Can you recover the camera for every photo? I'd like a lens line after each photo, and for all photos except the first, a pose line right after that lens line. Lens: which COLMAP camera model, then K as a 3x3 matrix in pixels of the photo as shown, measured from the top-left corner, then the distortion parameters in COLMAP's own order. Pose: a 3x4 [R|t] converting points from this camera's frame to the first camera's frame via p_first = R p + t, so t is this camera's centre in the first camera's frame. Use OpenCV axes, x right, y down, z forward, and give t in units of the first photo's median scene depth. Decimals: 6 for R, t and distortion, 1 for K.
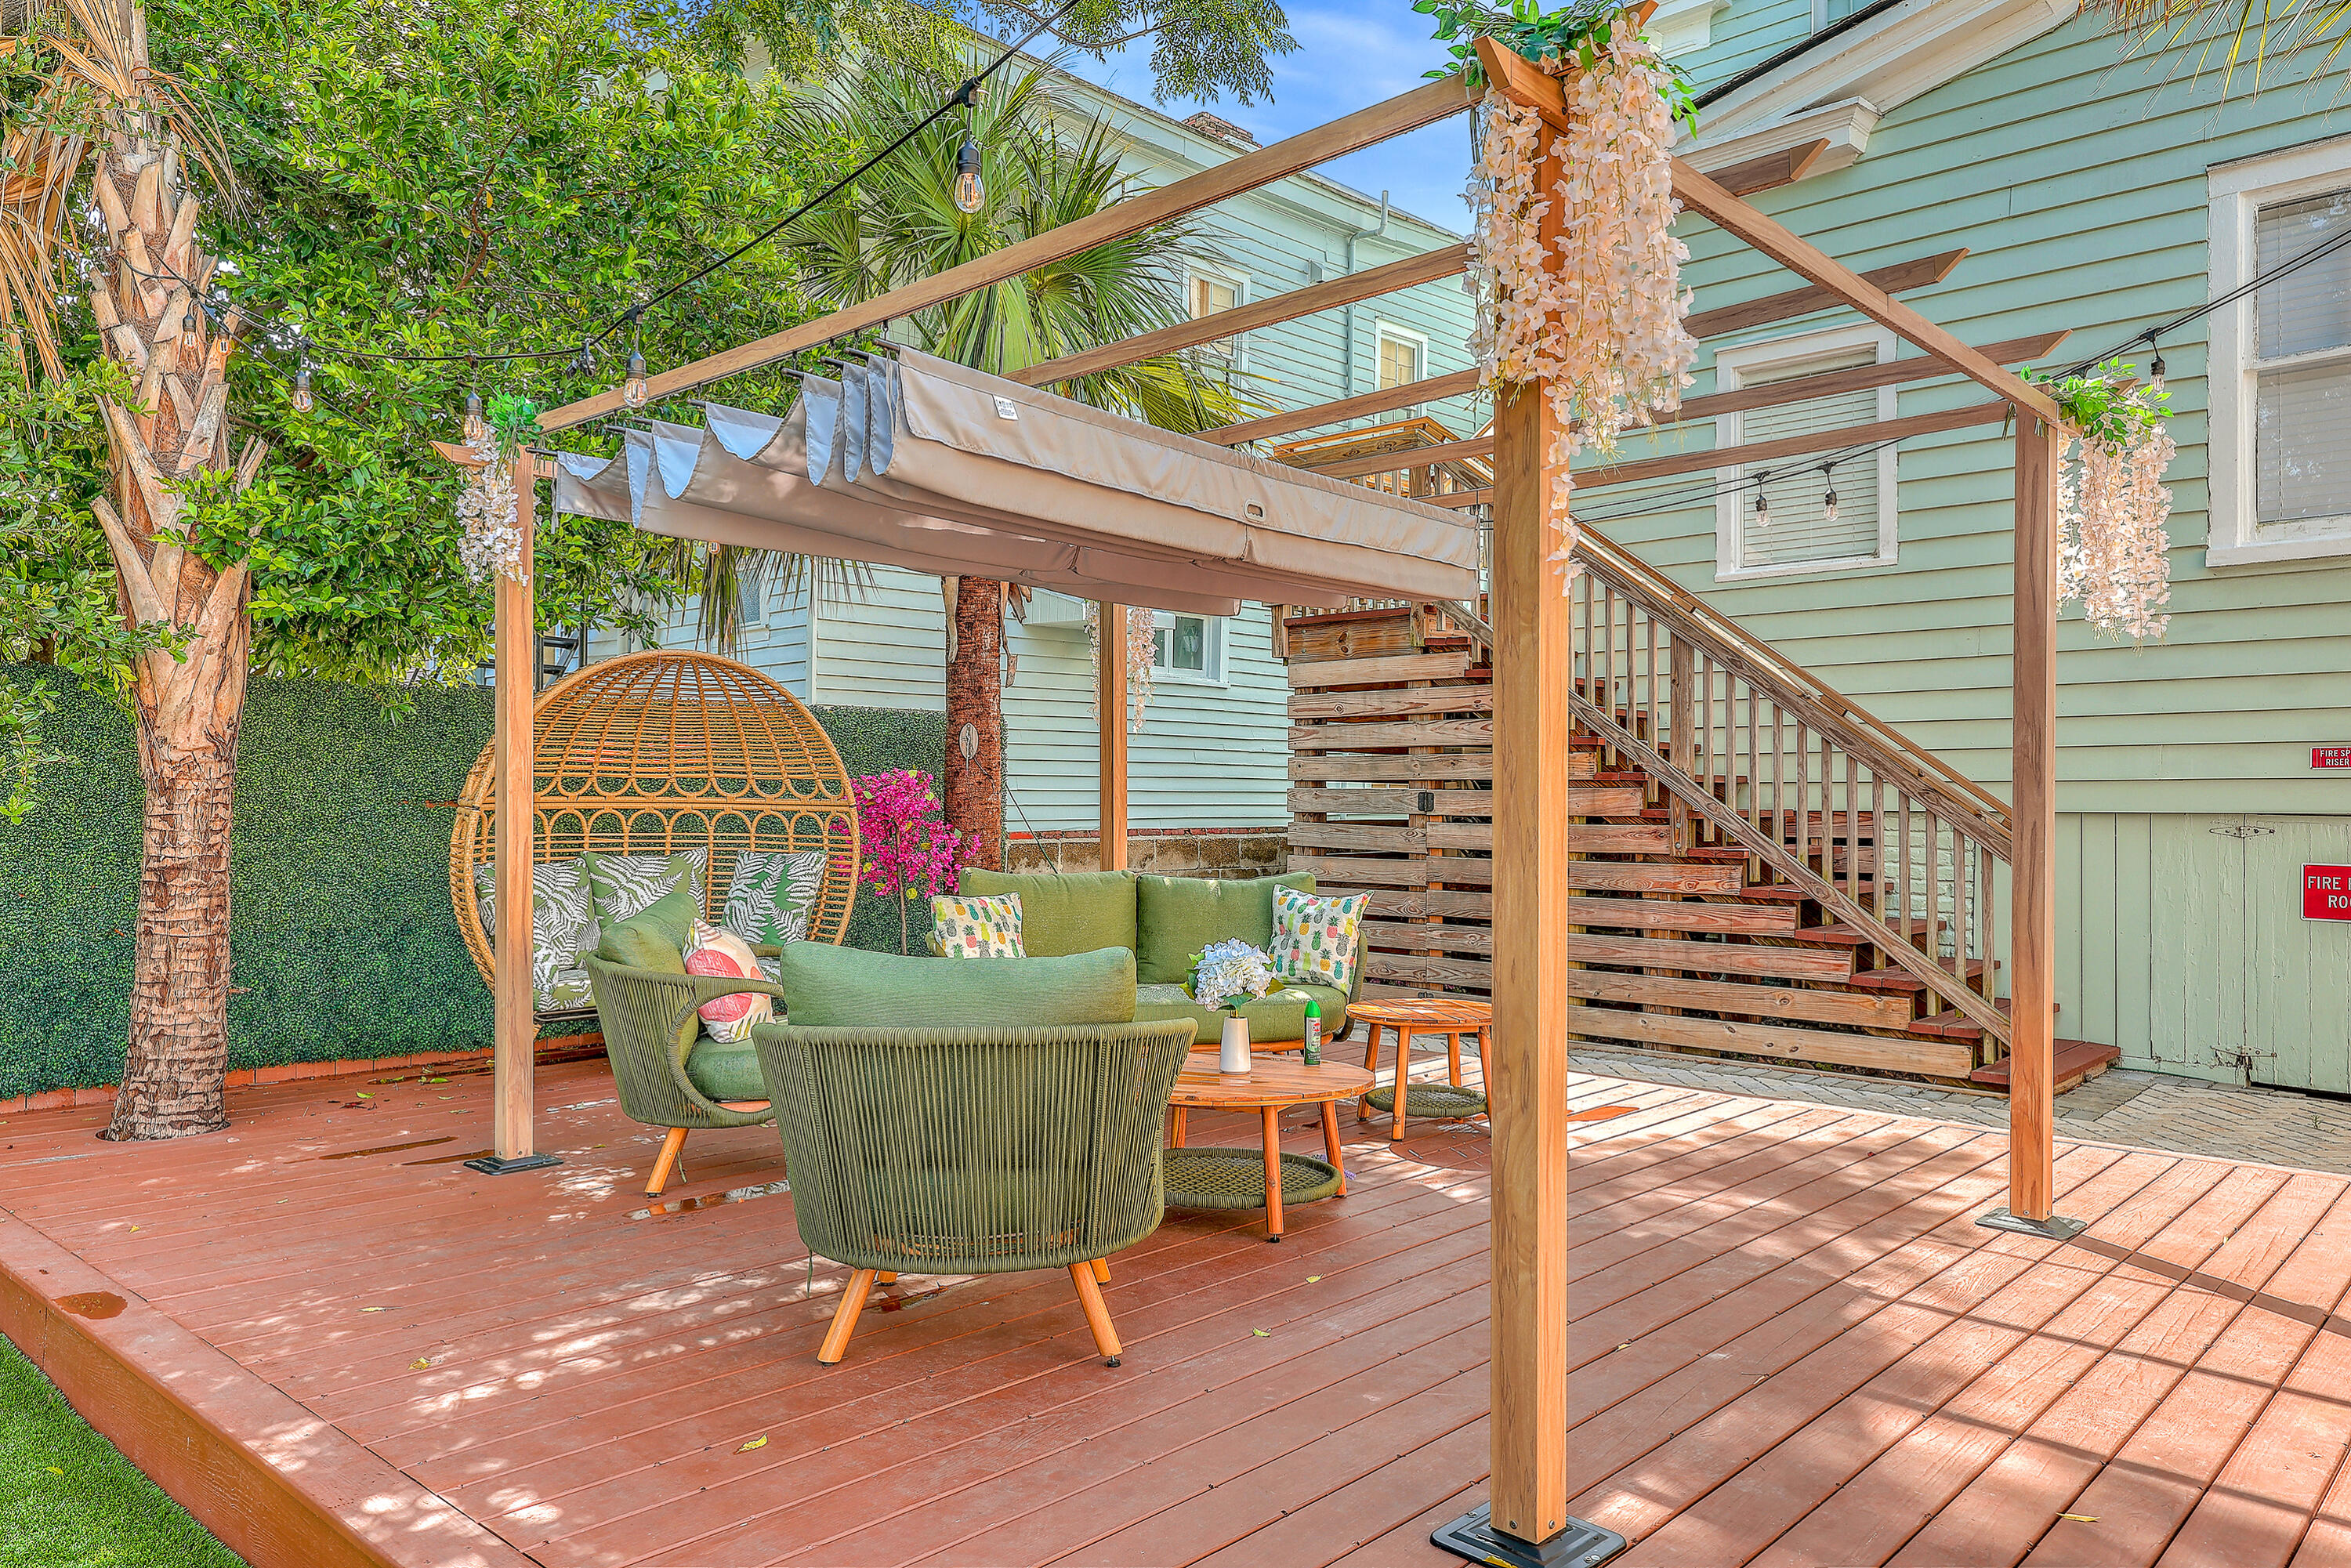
lens RADIAL K [[1574.7, 0, 1185.3], [0, 1574.7, 783.5], [0, 0, 1]] dist [-0.004126, 0.002356]
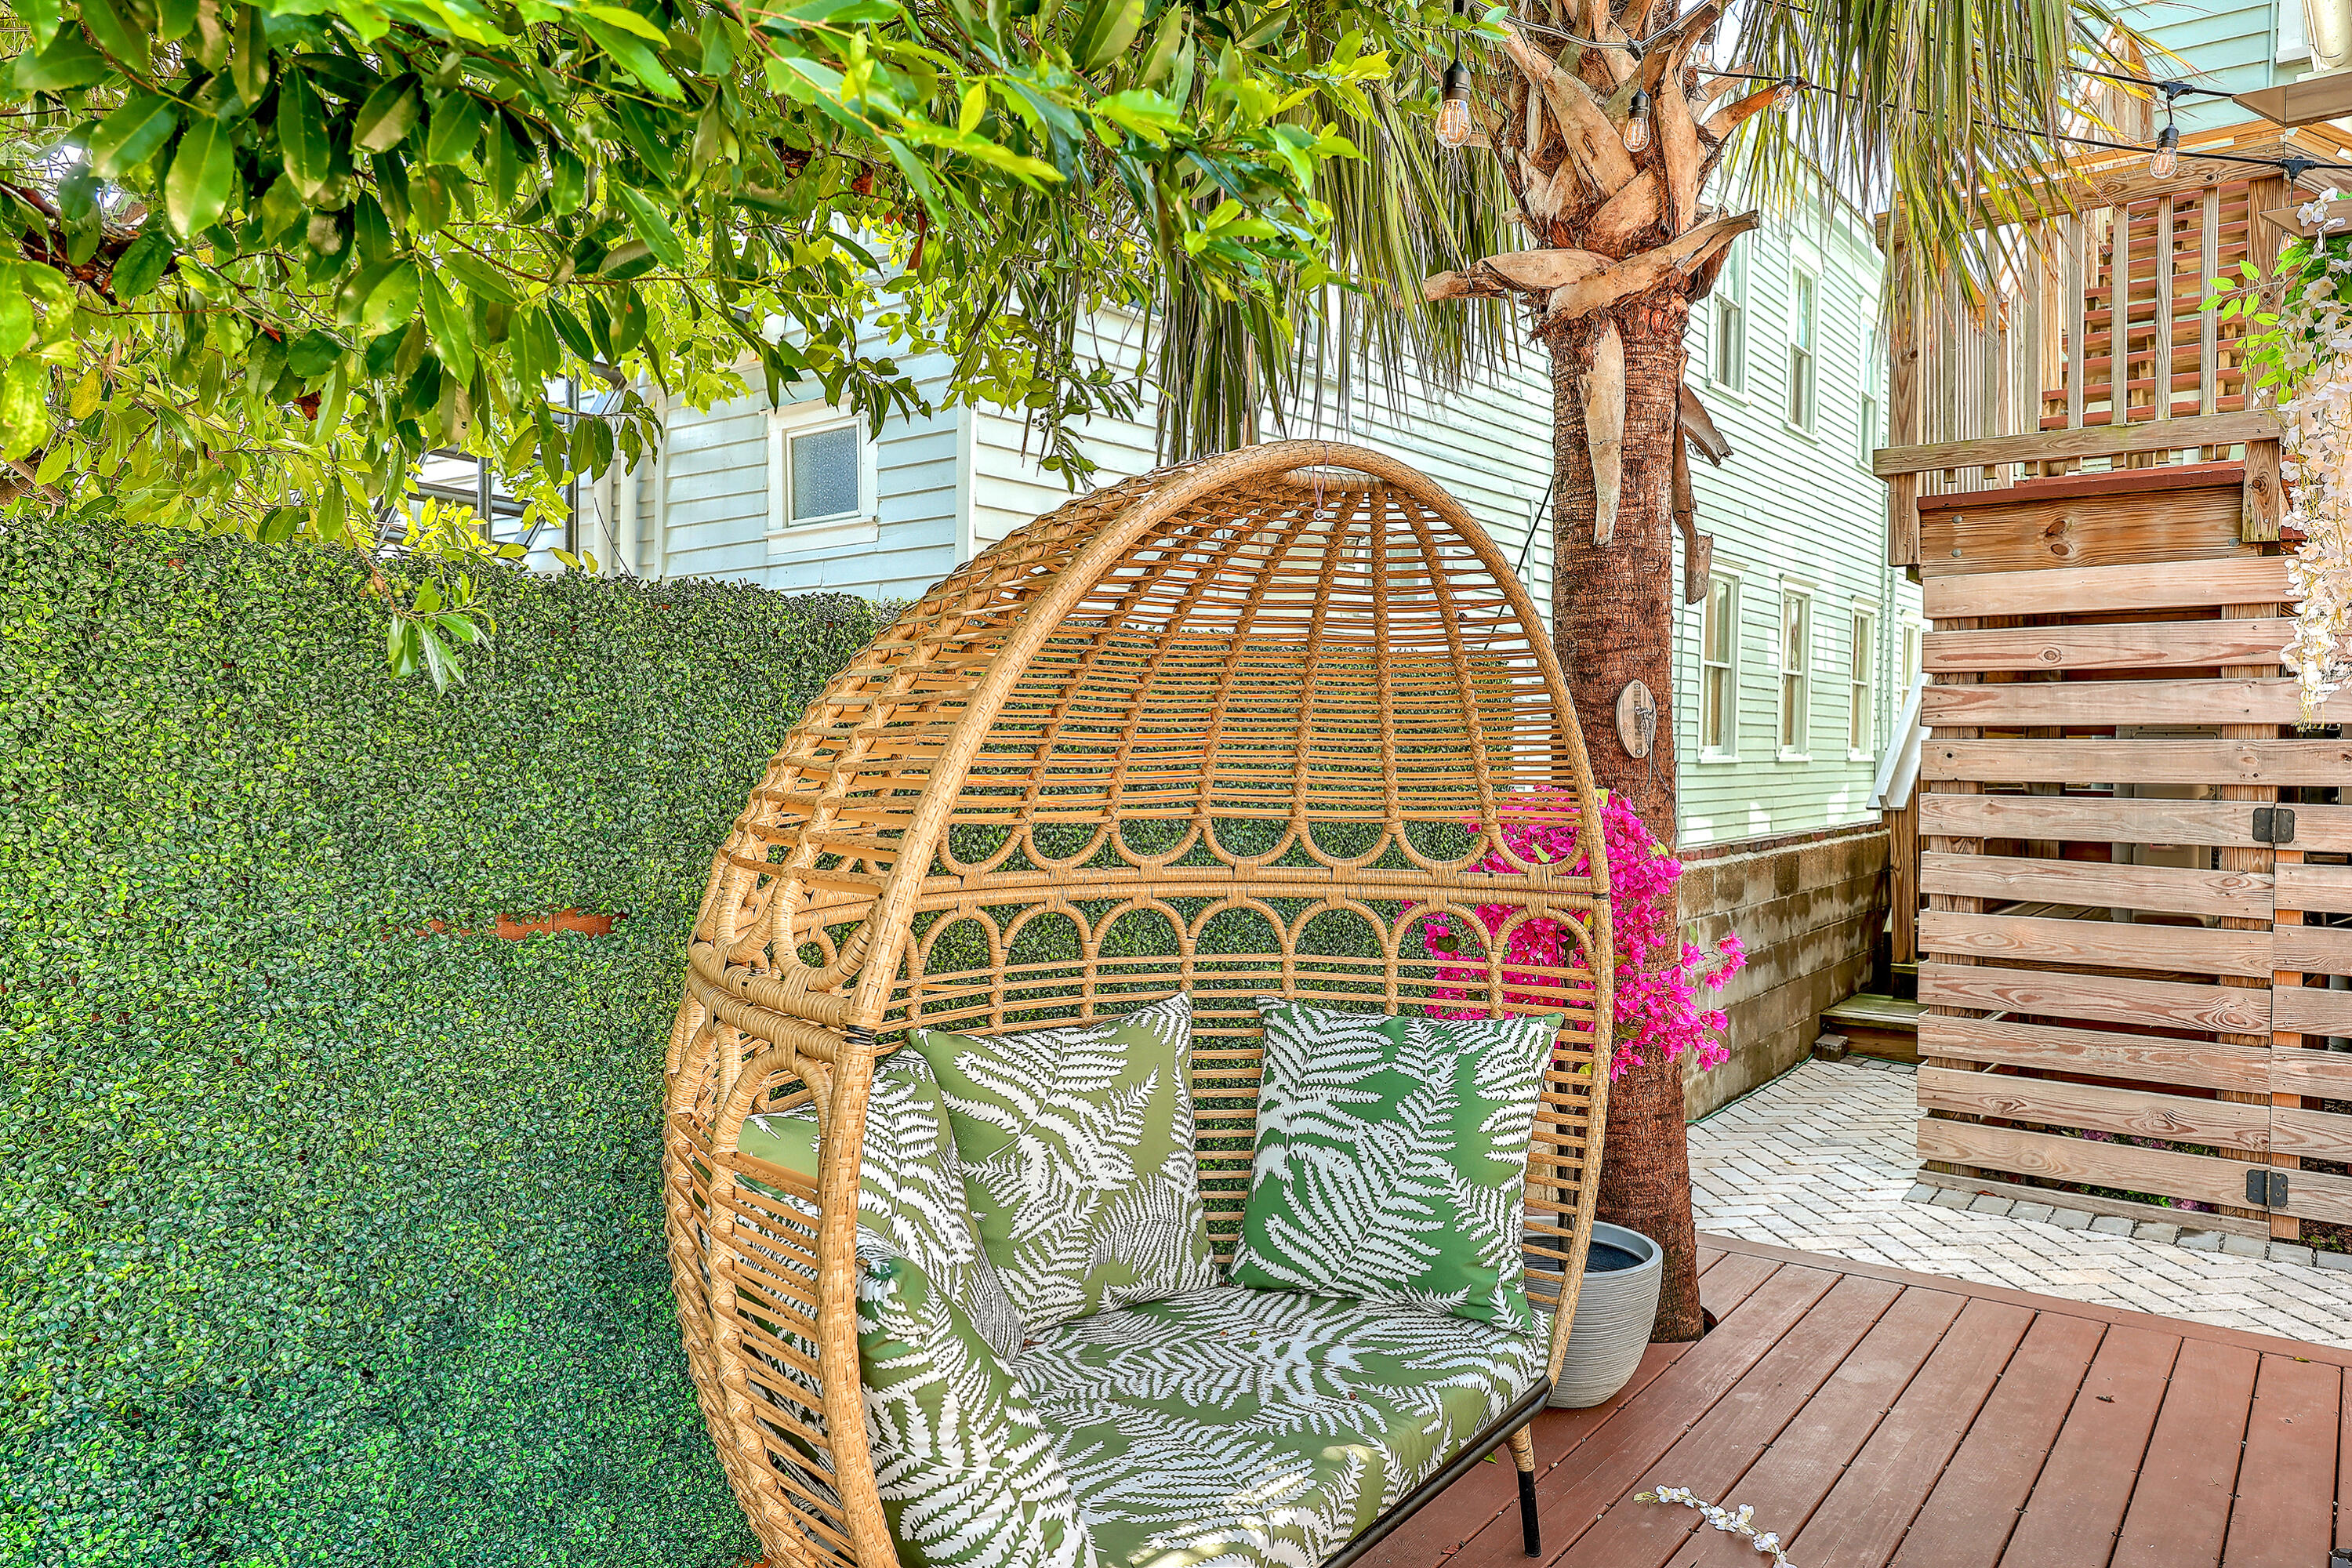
lens RADIAL K [[1575.5, 0, 1185.8], [0, 1575.5, 783.5], [0, 0, 1]] dist [-0.004126, 0.002356]
pose [[0.995202, -0.001691, 0.097826, -0.349724], [-0.001322, 0.999527, 0.030725, -0.024486], [-0.097832, -0.030707, 0.994729, 0.623752]]
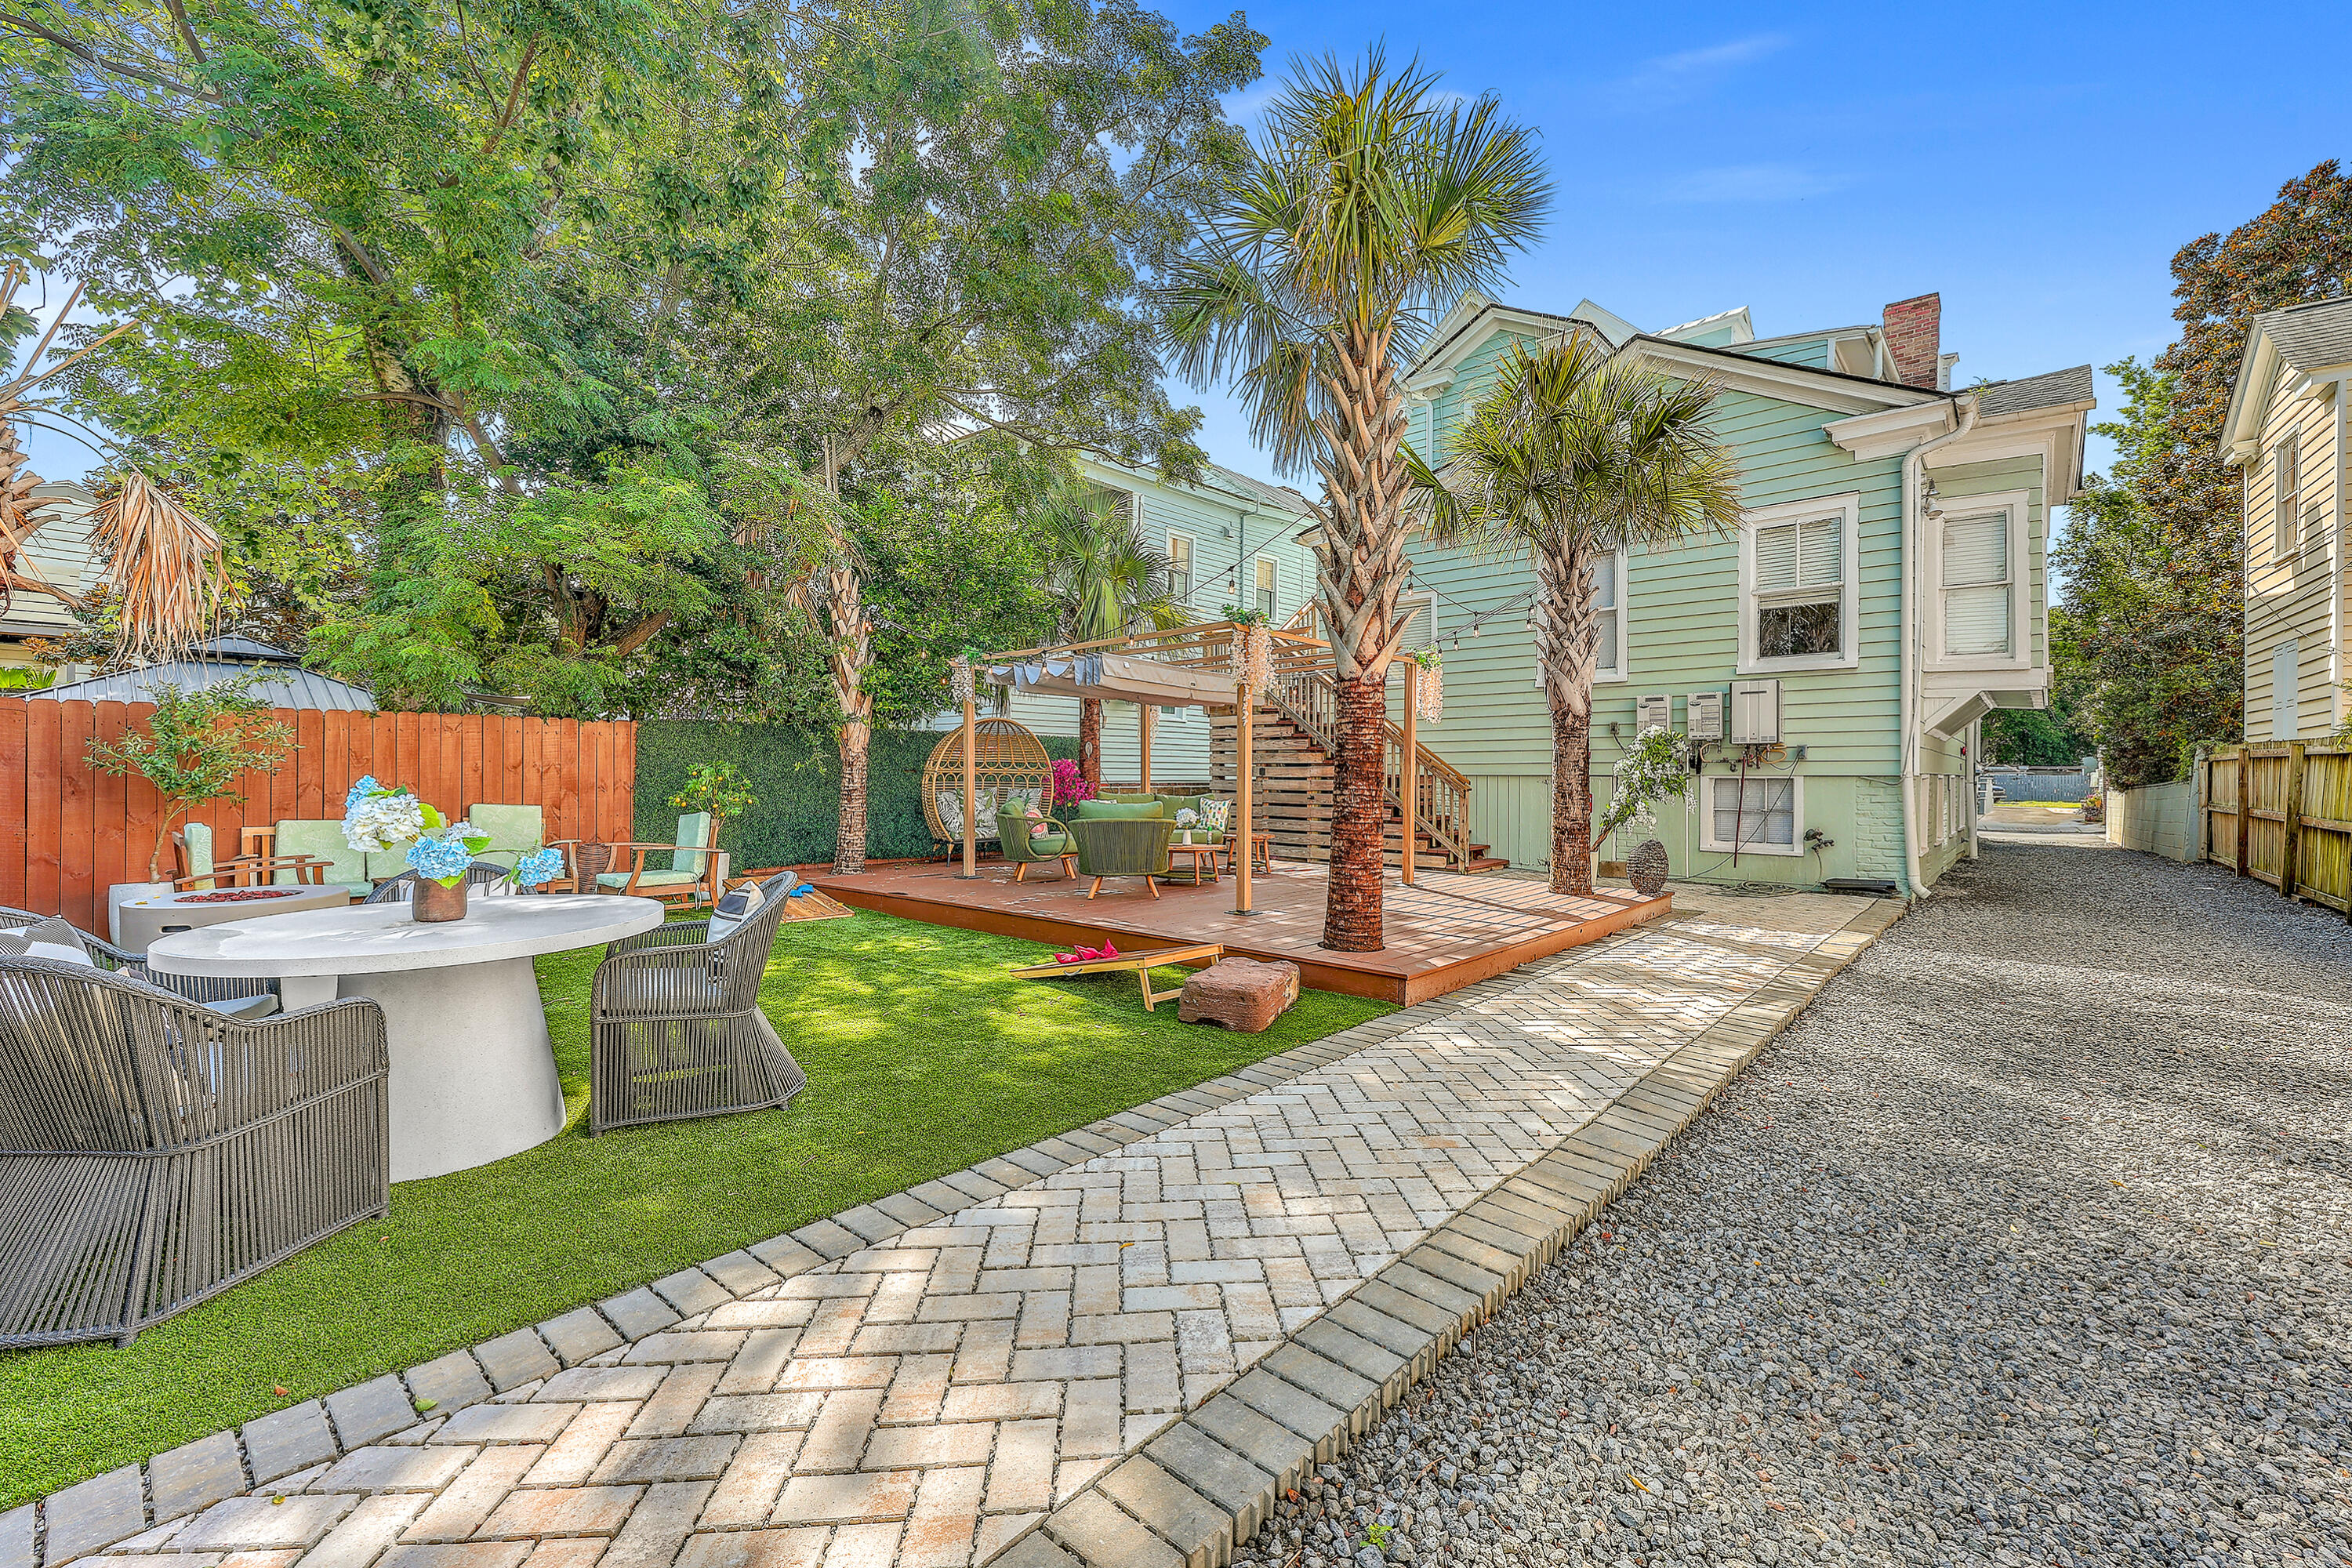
lens RADIAL K [[929.0, 0, 1192.1], [0, 929.0, 775.5], [0, 0, 1]] dist [0.001840, 0.000124]
pose [[0.999484, 0.000751, 0.032121, -0.014138], [-0.001053, 0.999955, 0.009382, 0.004899], [-0.032113, -0.009411, 0.999440, -0.655807]]
